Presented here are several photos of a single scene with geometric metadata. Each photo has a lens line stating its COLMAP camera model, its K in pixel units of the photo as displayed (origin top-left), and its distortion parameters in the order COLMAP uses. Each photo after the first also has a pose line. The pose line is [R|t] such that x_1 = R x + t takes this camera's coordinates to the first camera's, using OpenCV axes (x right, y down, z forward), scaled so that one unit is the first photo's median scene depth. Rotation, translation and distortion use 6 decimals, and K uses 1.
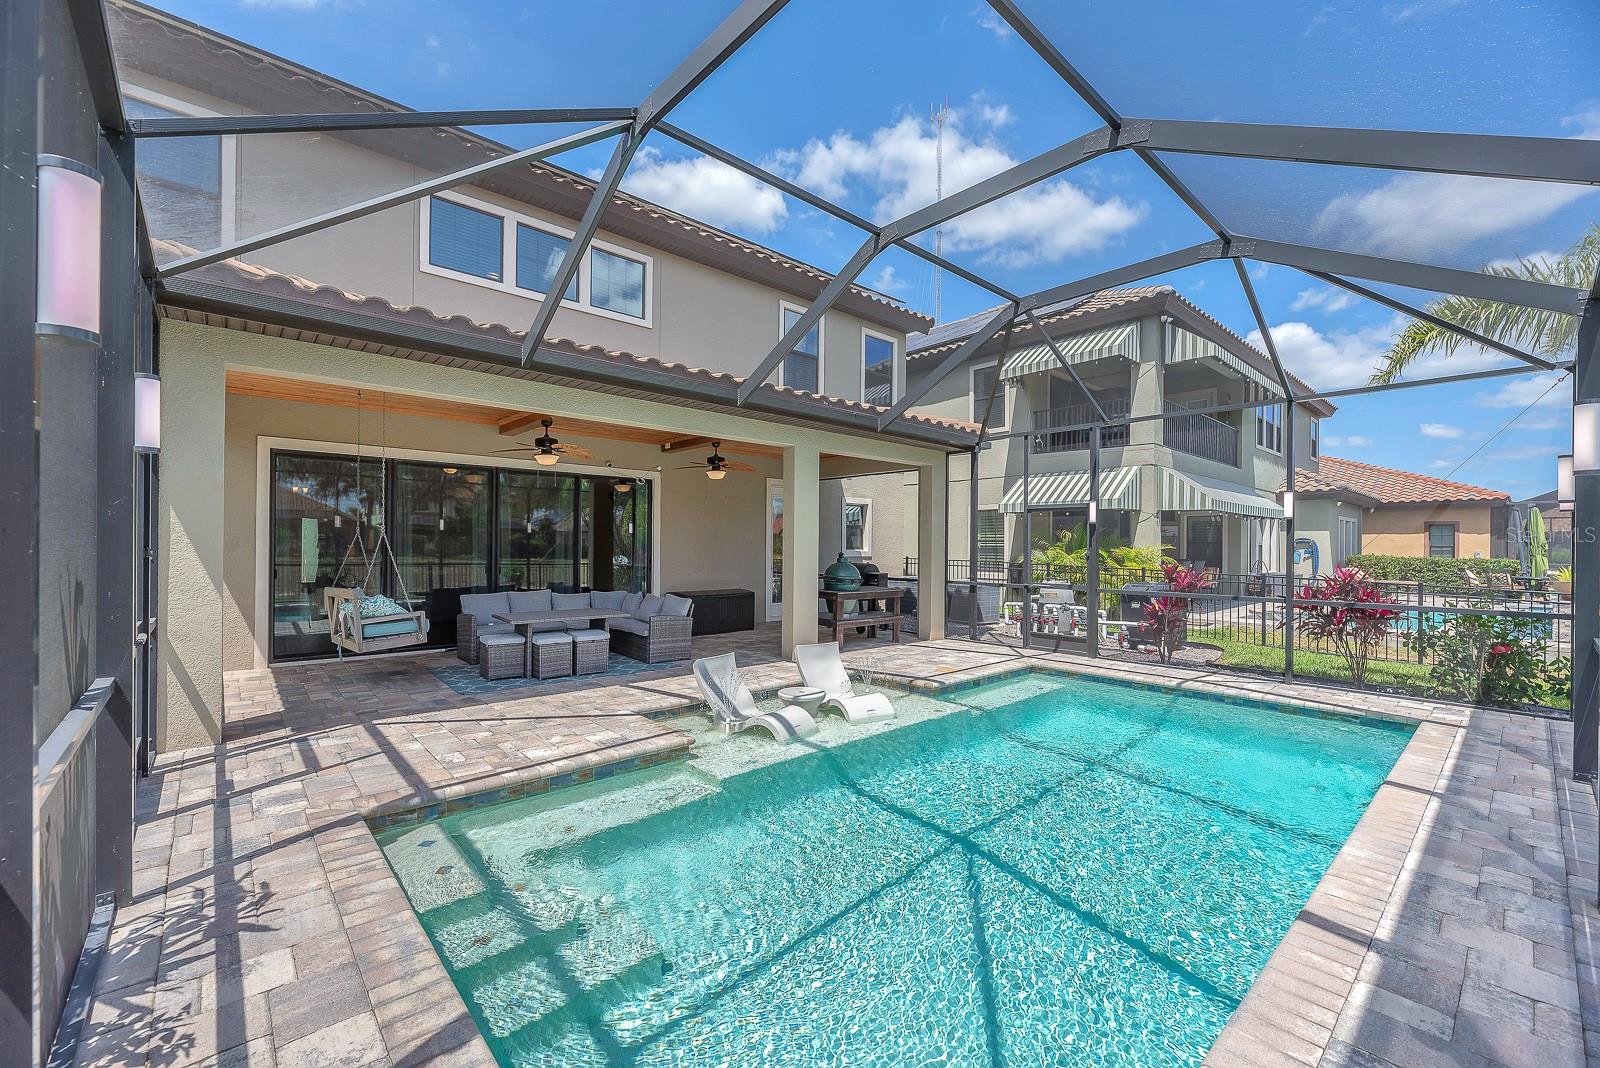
lens RADIAL K [[645.9, 0, 791.6], [0, 645.9, 543.5], [0, 0, 1]] dist [-0.000397, -0.000025]
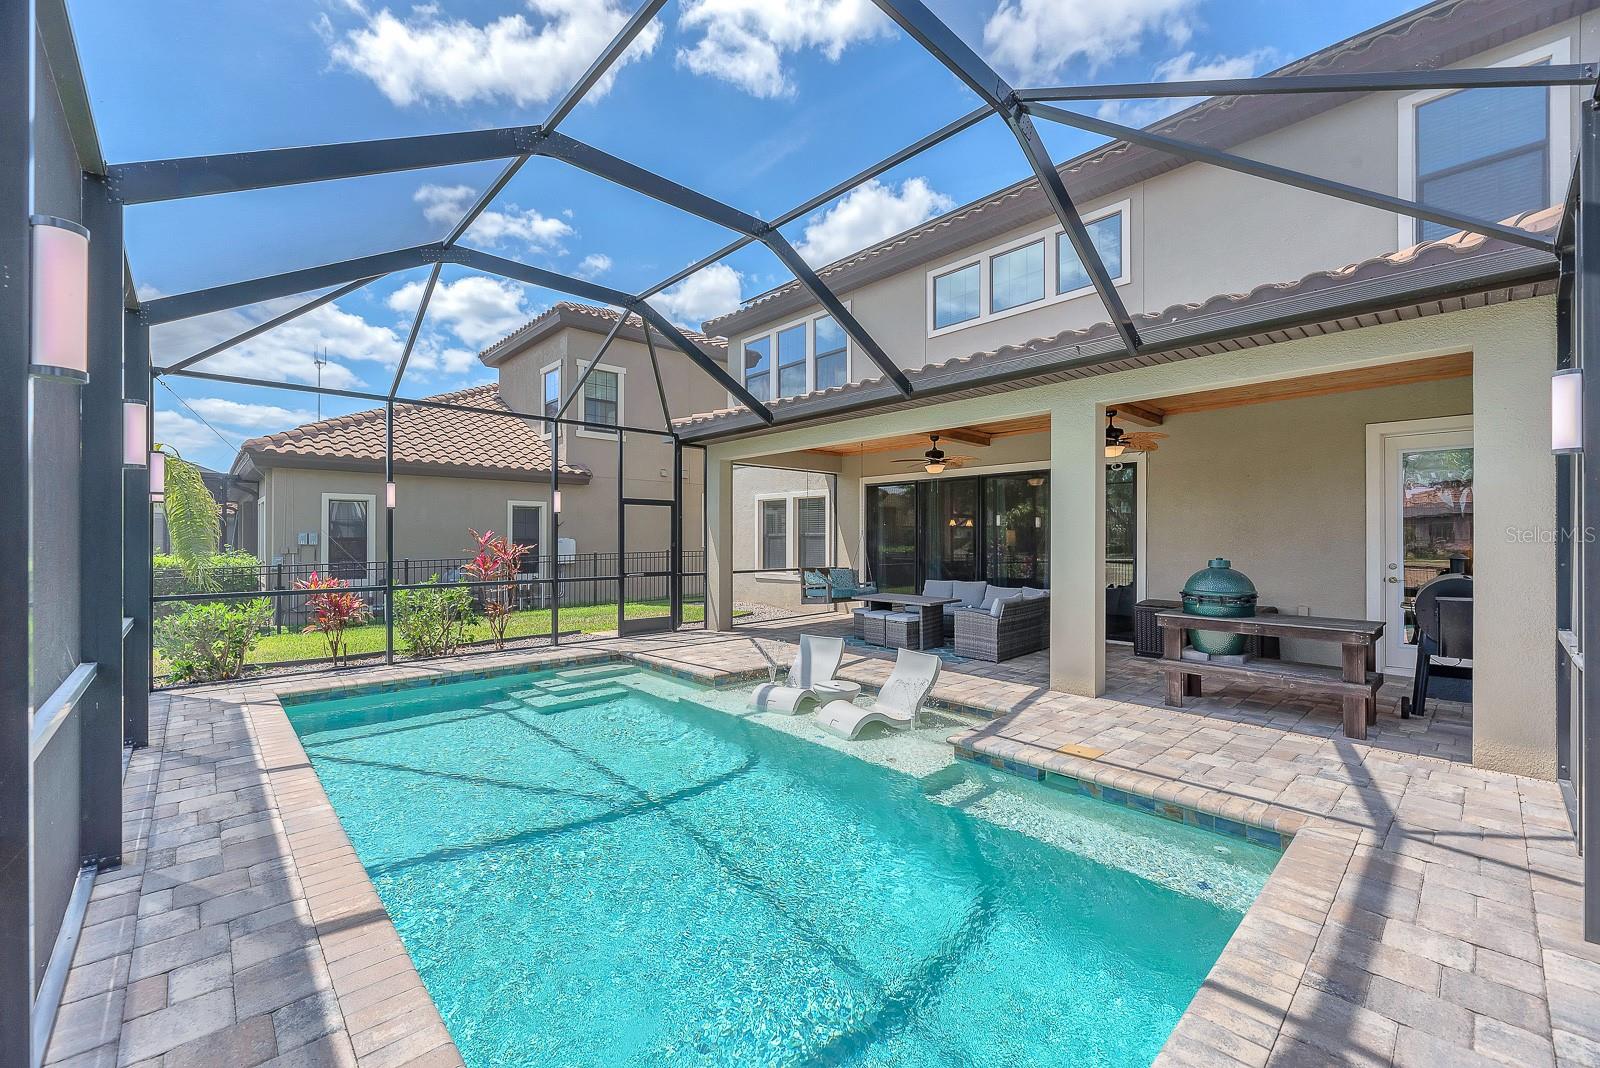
lens RADIAL K [[654.7, 0, 797.3], [0, 654.7, 536.8], [0, 0, 1]] dist [0.000213, 0.000071]
pose [[0.027919, -0.008638, -0.999573, 0.811540], [-0.002262, 0.999960, -0.008705, 0.005973], [0.999608, 0.002504, 0.027898, 0.714600]]
